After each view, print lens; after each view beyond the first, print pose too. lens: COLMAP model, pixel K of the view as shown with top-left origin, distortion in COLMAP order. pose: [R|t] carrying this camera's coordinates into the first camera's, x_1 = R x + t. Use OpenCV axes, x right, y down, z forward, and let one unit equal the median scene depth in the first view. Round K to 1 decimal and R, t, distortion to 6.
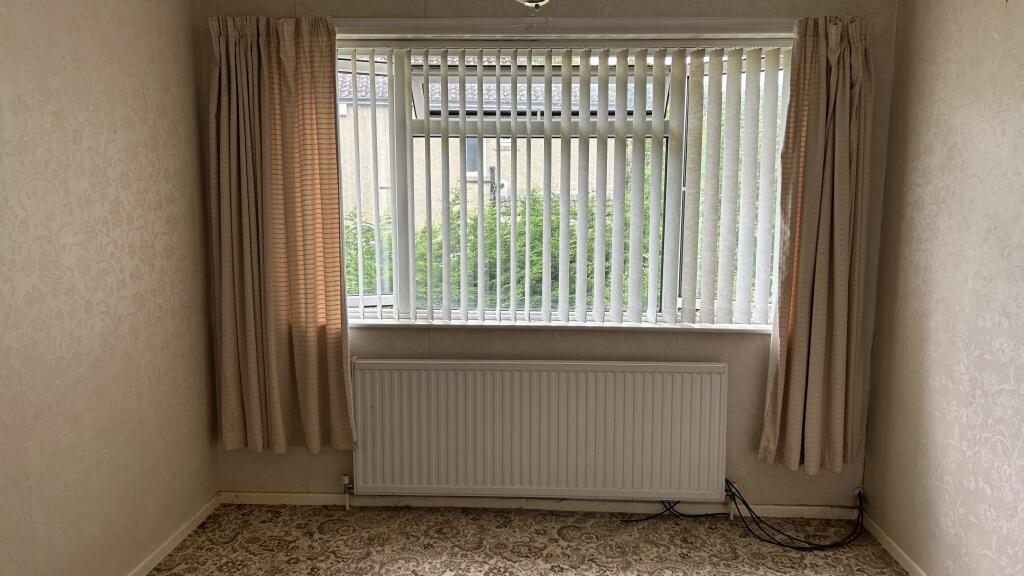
lens RADIAL K [[768.0, 0, 504.9], [0, 768.0, 289.2], [0, 0, 1]] dist [0.079241, -0.089473]
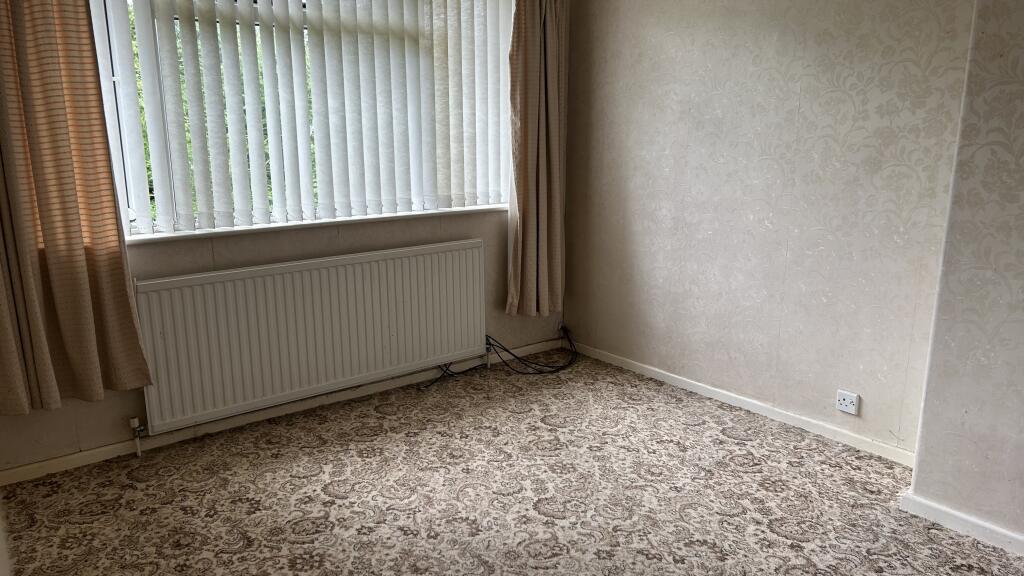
lens RADIAL K [[768.0, 0, 497.8], [0, 768.0, 319.1], [0, 0, 1]] dist [0.079241, -0.089473]
pose [[0.753046, -0.174153, 0.634502, -0.447503], [0.081844, 0.981639, 0.172298, 0.015766], [-0.652858, -0.077819, 0.753472, 0.088835]]
